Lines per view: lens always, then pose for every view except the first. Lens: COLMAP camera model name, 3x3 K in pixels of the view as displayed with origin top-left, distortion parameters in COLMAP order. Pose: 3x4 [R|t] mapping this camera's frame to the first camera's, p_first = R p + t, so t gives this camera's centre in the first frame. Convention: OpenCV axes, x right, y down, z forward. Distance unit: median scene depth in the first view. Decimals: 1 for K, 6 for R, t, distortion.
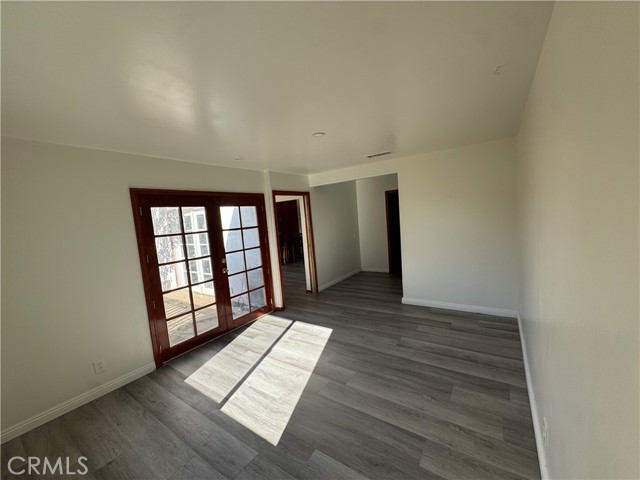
lens RADIAL K [[253.8, 0, 320.0], [0, 253.8, 239.1], [0, 0, 1]] dist [-0.001689, 0.000174]
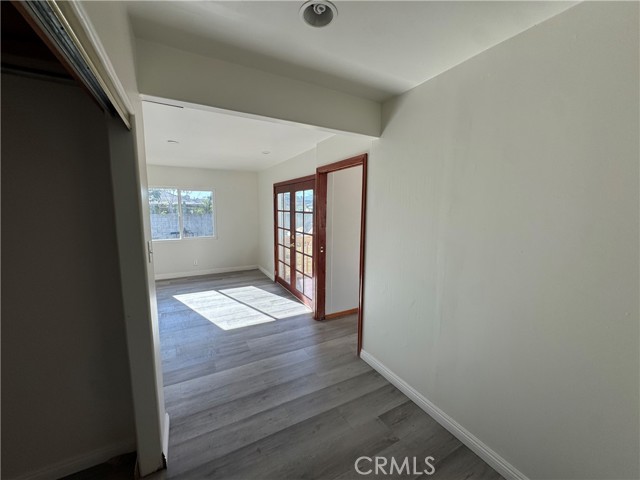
lens RADIAL K [[253.8, 0, 320.0], [0, 253.8, 242.5], [0, 0, 1]] dist [-0.001689, 0.000174]
pose [[-0.446268, 0.190454, -0.874398, 0.656066], [-0.061315, 0.968288, 0.242197, -0.198110], [0.892796, 0.161698, -0.420438, 1.698062]]
